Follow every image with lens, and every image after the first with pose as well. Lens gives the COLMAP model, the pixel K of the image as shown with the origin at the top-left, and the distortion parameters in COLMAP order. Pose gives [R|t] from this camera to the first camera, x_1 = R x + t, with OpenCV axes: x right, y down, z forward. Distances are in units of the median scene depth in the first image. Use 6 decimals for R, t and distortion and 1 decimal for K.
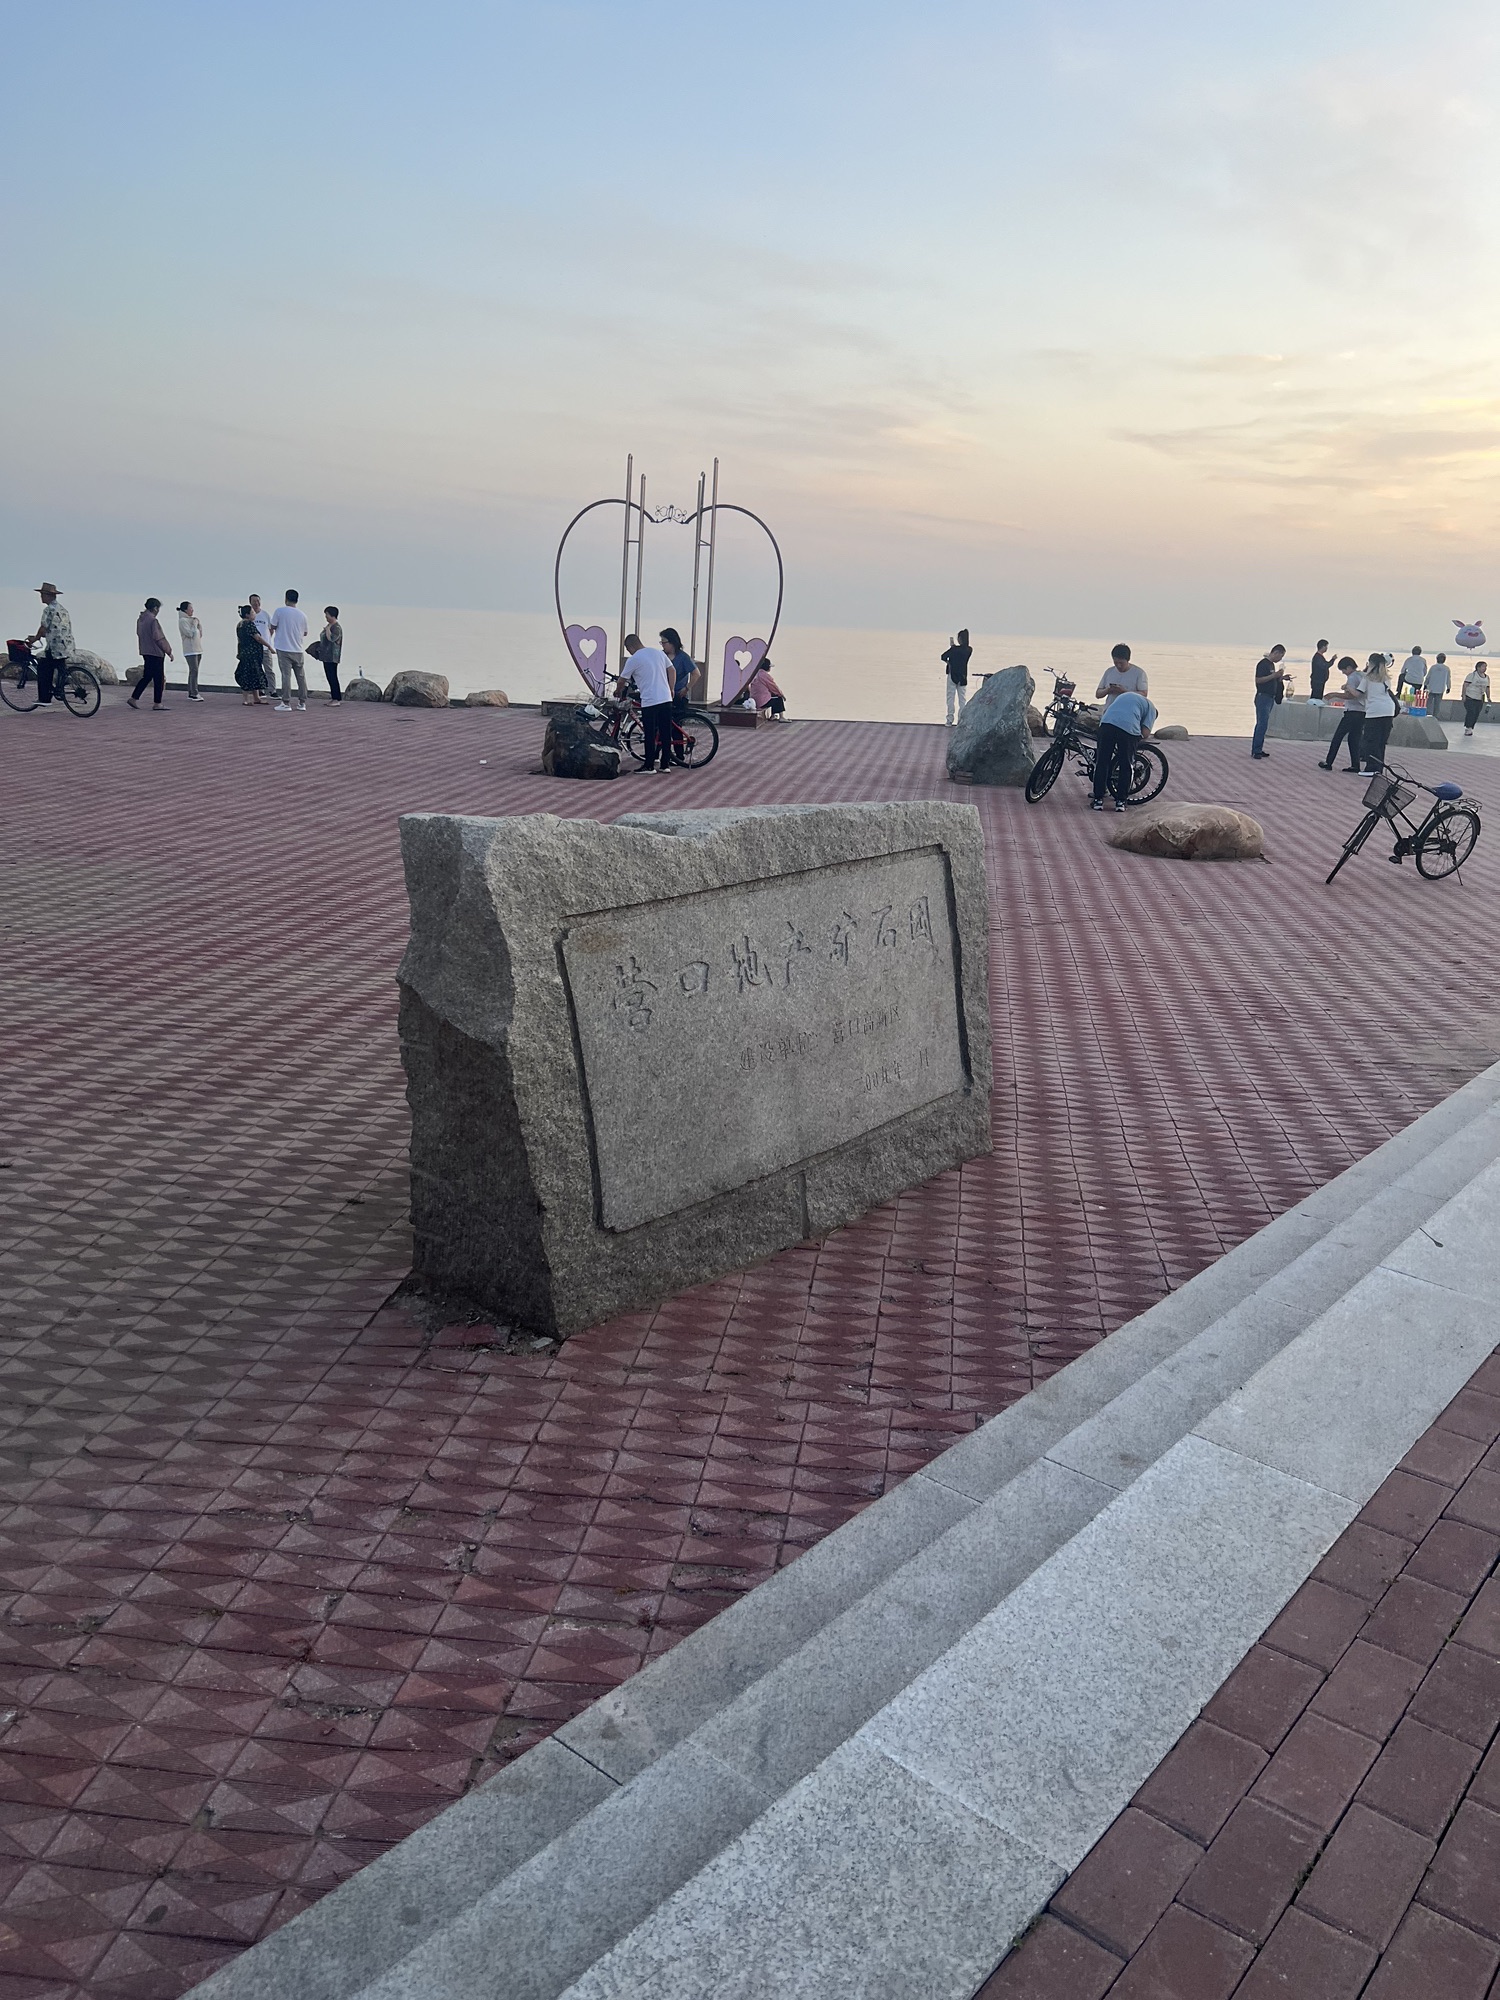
lens RADIAL K [[1515.1, 0, 752.2], [0, 1515.1, 1007.8], [0, 0, 1]] dist [0.003147, -0.018336]
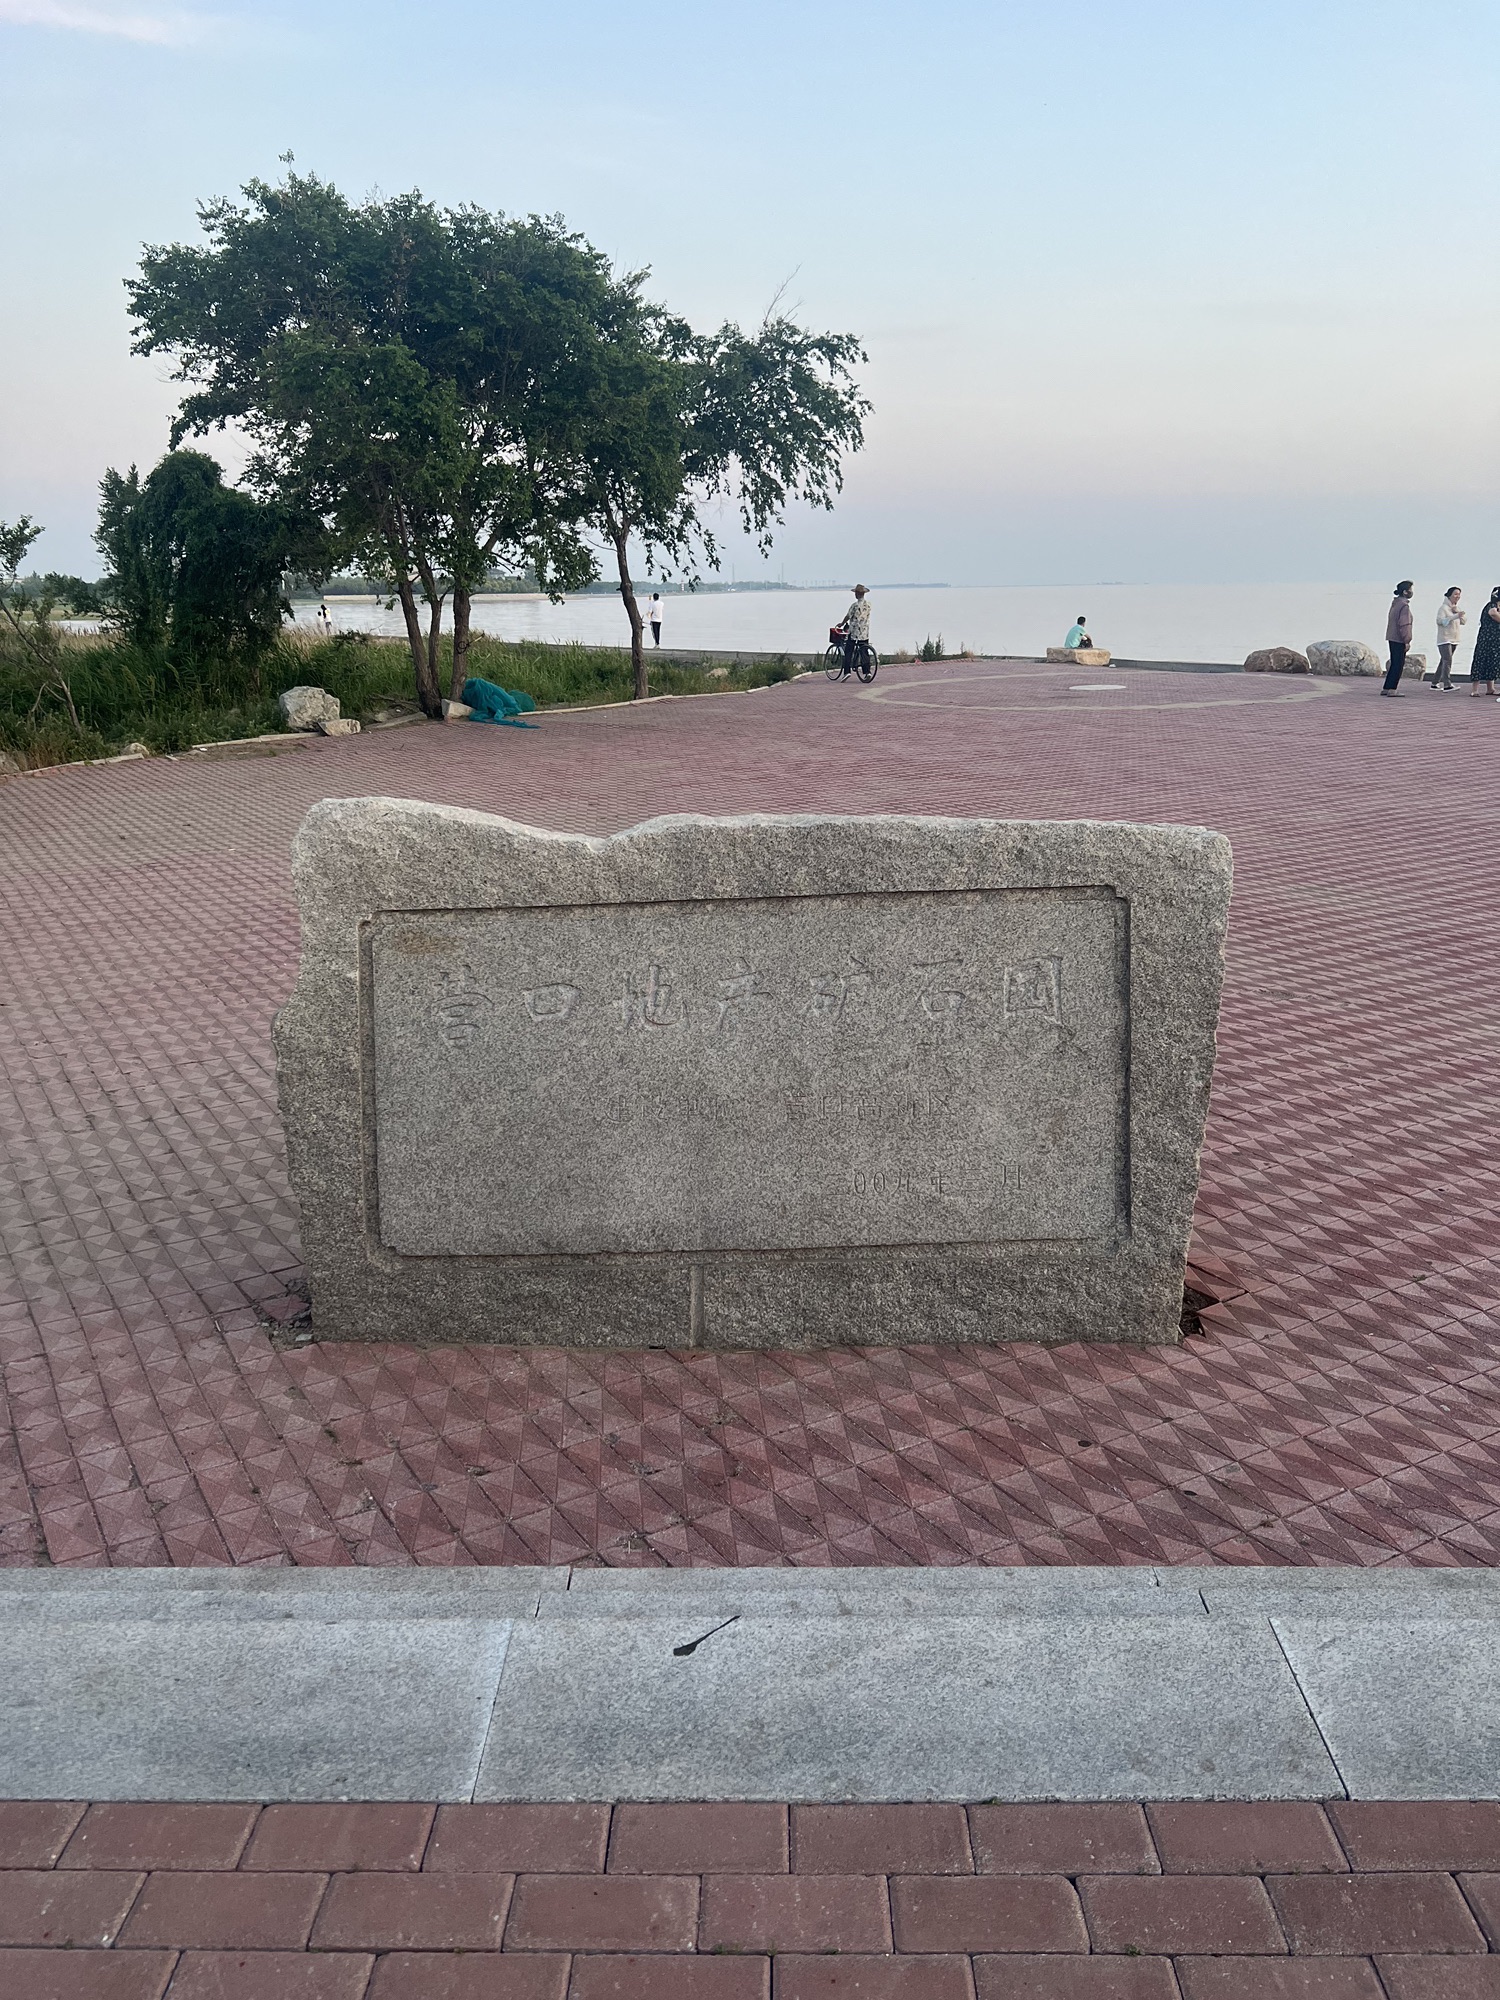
lens RADIAL K [[1515.1, 0, 749.6], [0, 1515.1, 995.9], [0, 0, 1]] dist [0.003147, -0.018336]
pose [[0.628746, 0.151761, -0.762658, 0.663032], [-0.153294, 0.985715, 0.069770, -0.096099], [0.762351, 0.073043, 0.643028, 0.500965]]
